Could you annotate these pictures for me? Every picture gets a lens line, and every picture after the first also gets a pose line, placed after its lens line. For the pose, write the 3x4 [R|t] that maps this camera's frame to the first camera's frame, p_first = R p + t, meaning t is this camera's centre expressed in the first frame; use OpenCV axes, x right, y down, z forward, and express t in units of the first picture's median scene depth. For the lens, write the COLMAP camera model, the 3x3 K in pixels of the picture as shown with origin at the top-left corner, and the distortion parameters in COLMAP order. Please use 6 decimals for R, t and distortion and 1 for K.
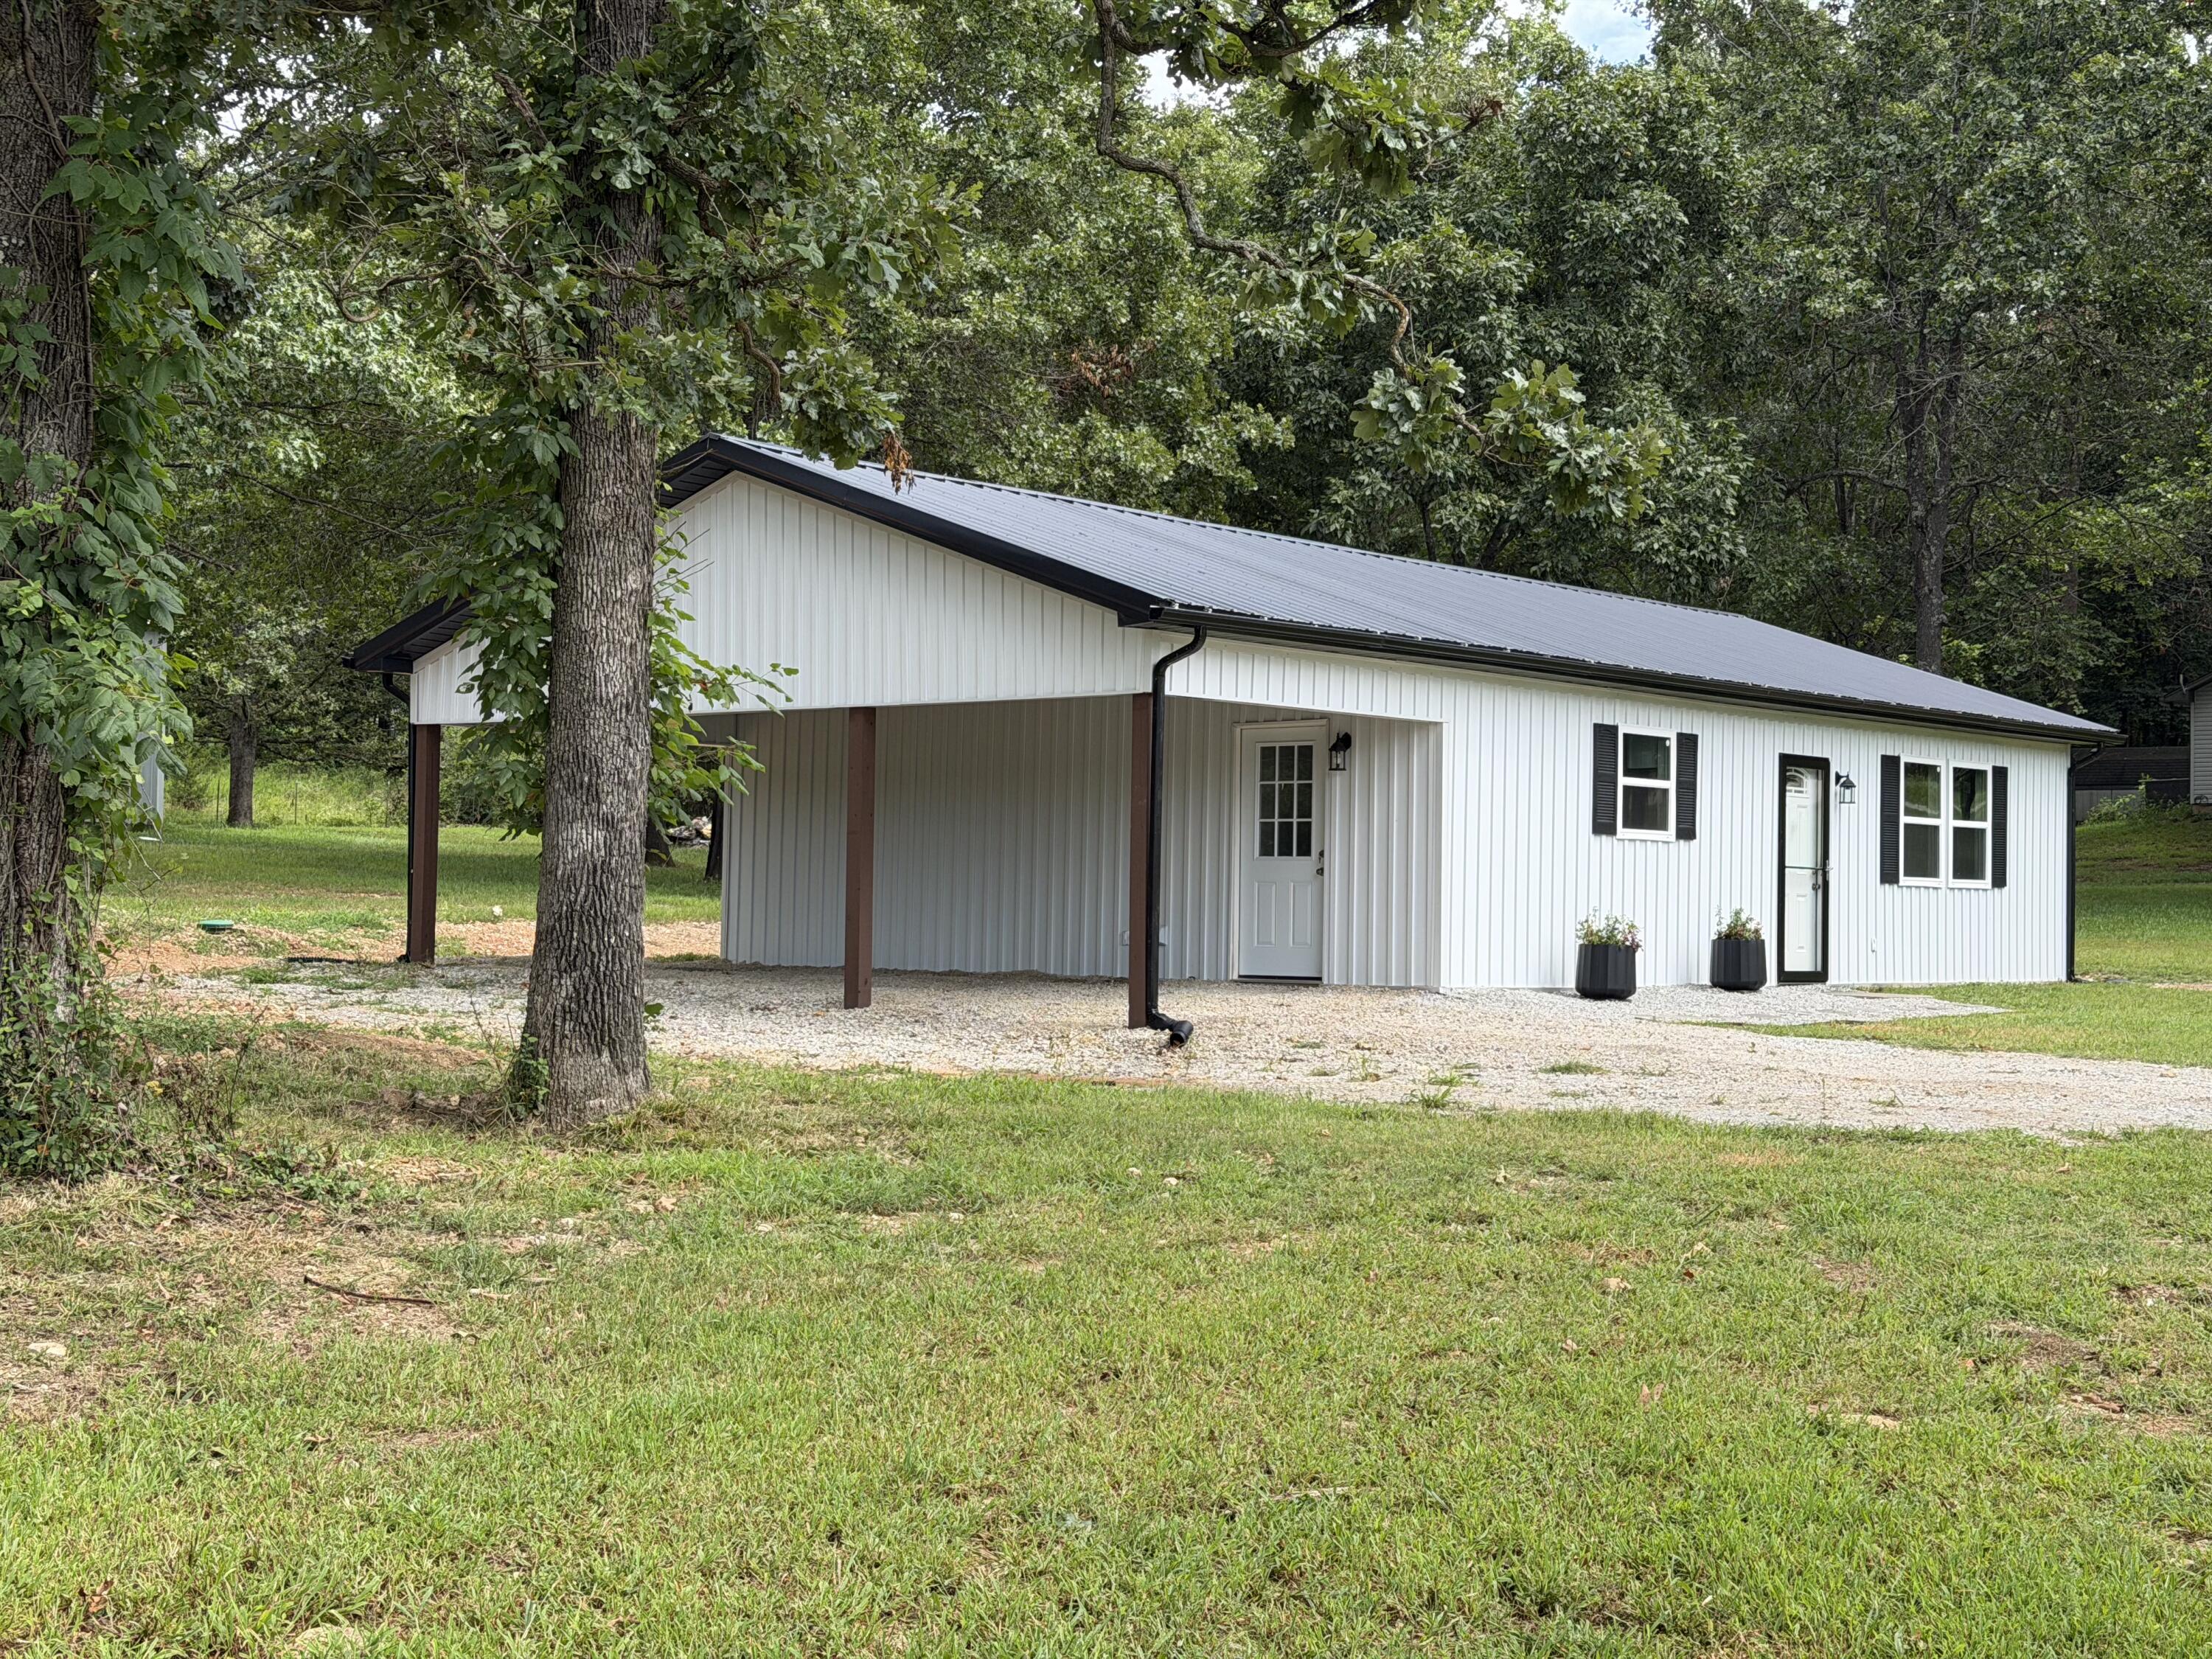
lens RADIAL K [[3088.2, 0, 1106.0], [0, 3088.2, 828.0], [0, 0, 1]] dist [0.009029, 0.000000]
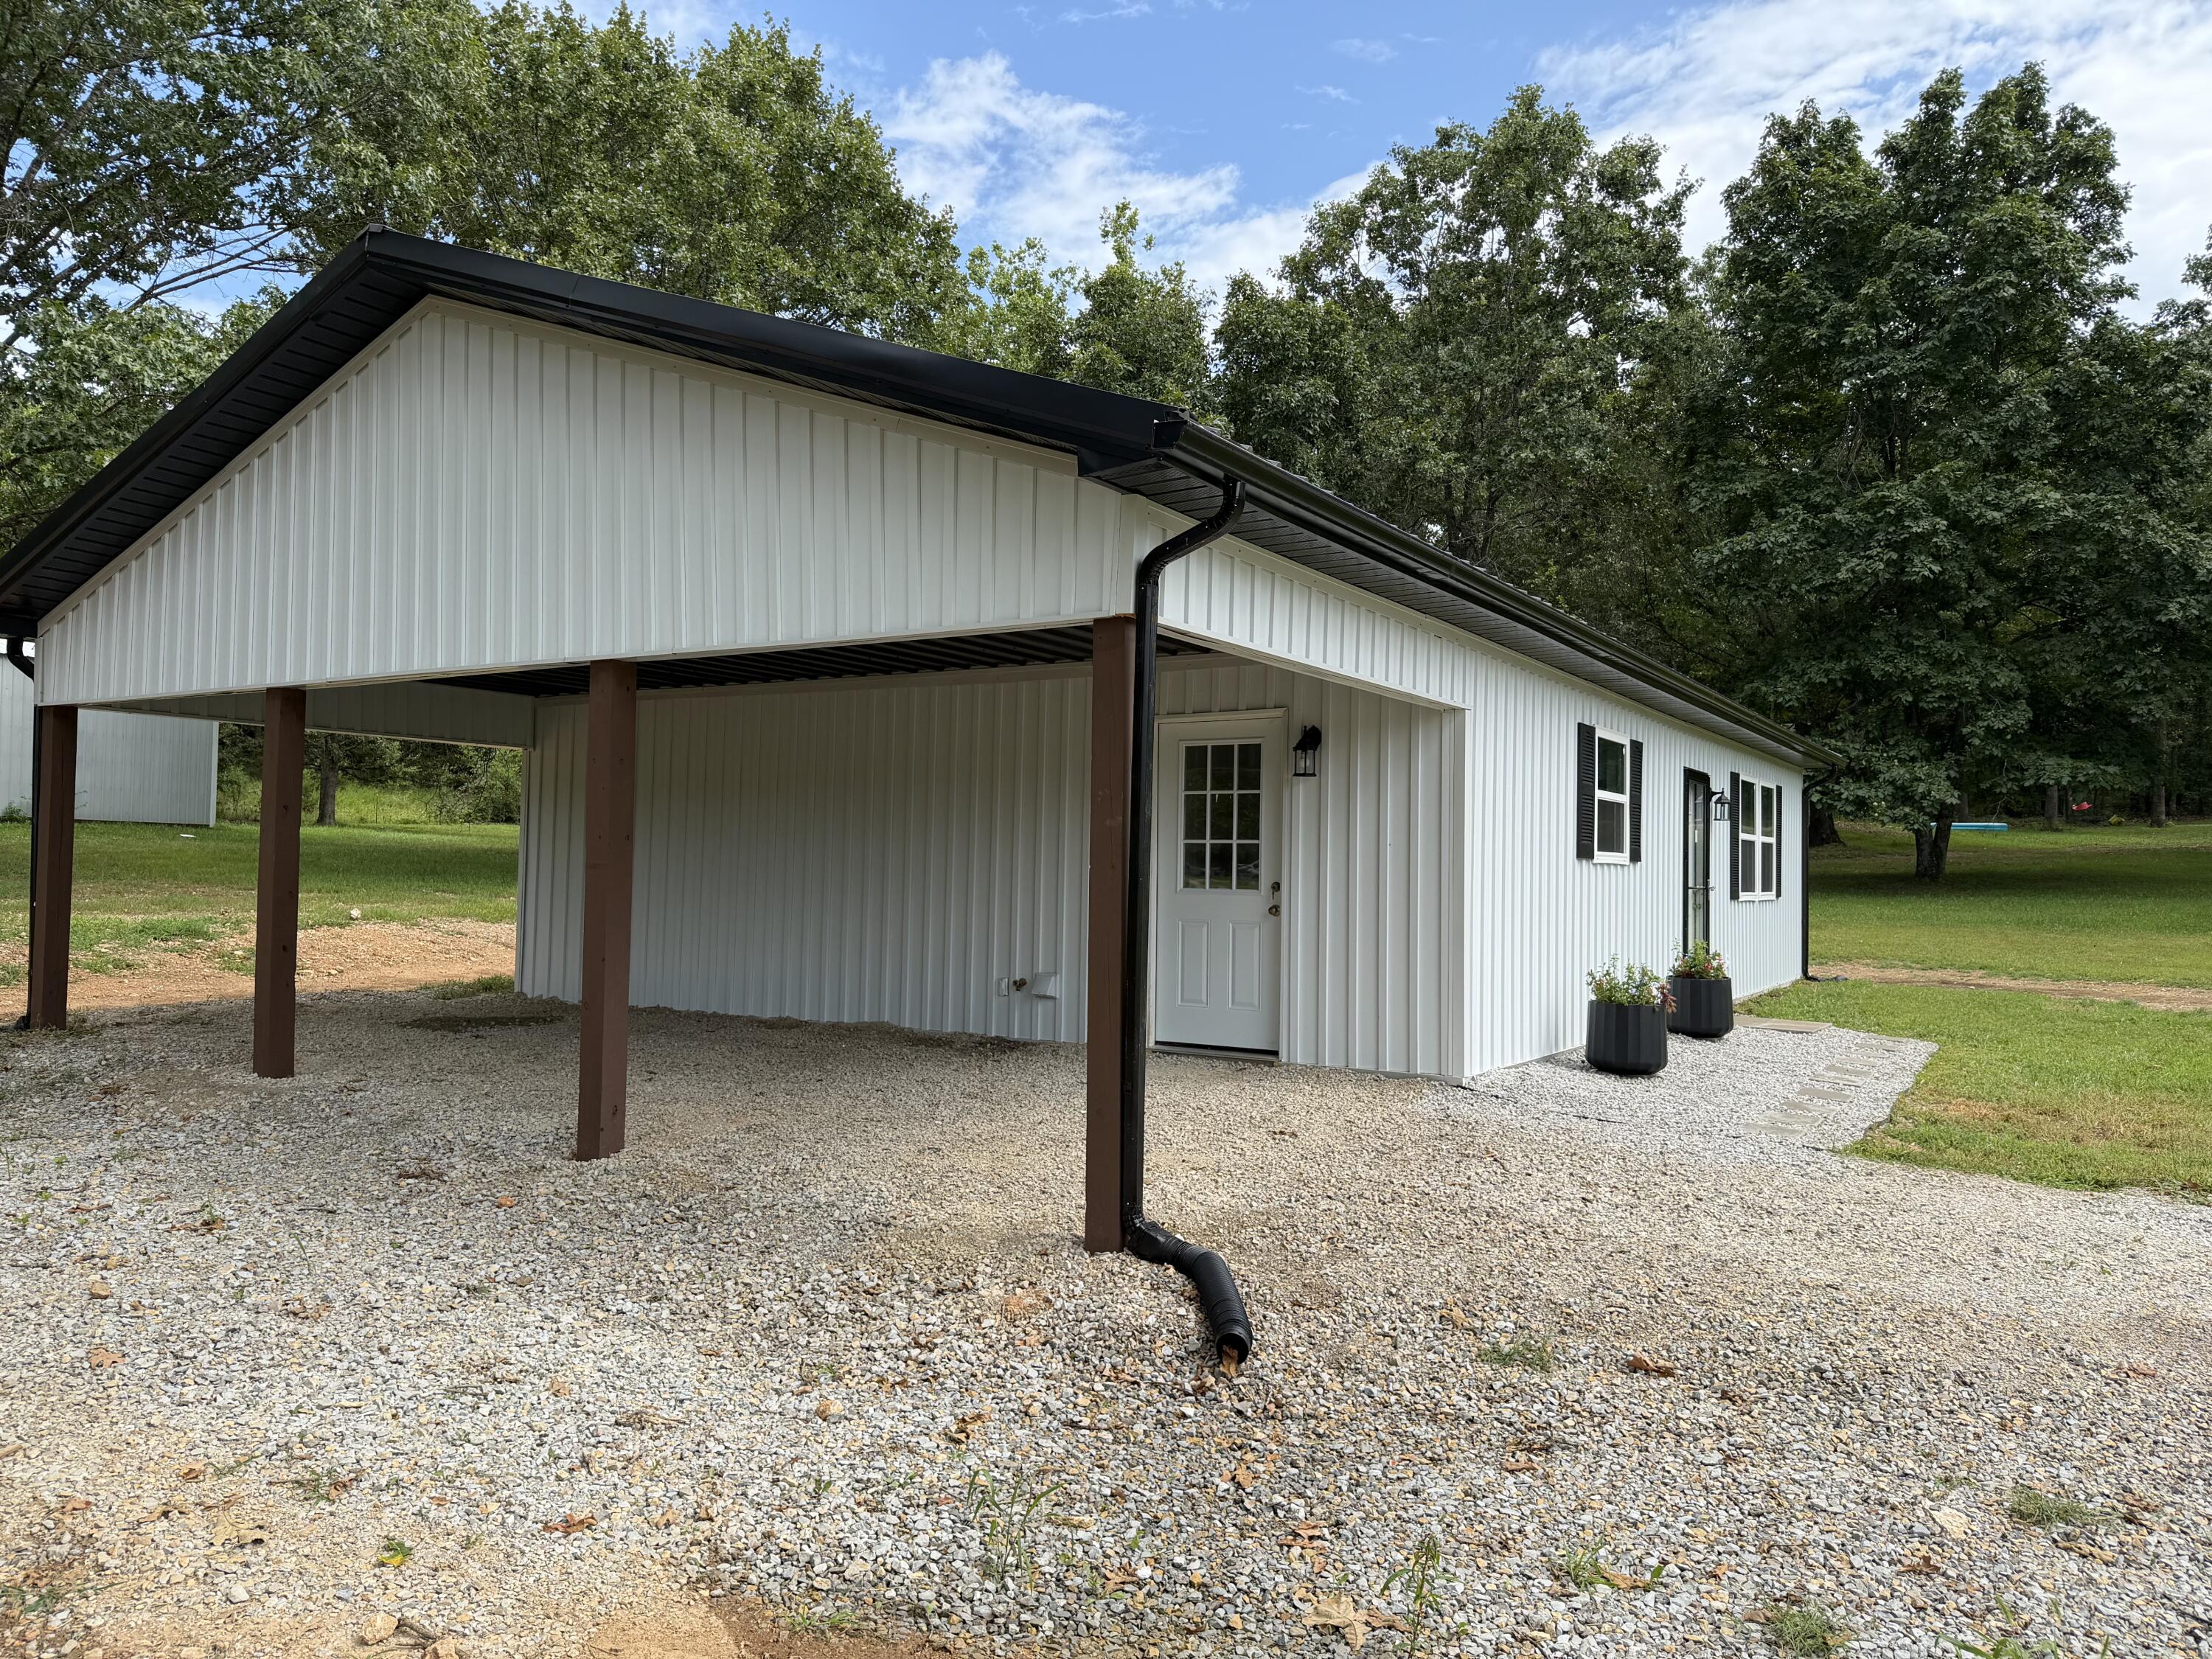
lens RADIAL K [[1568.1, 0, 1146.3], [0, 1568.1, 837.8], [0, 0, 1]] dist [0.005991, -0.002760]
pose [[0.987628, 0.002282, 0.156800, -0.019874], [-0.003629, 0.999959, 0.008306, -0.006293], [-0.156775, -0.008773, 0.987595, 0.585912]]
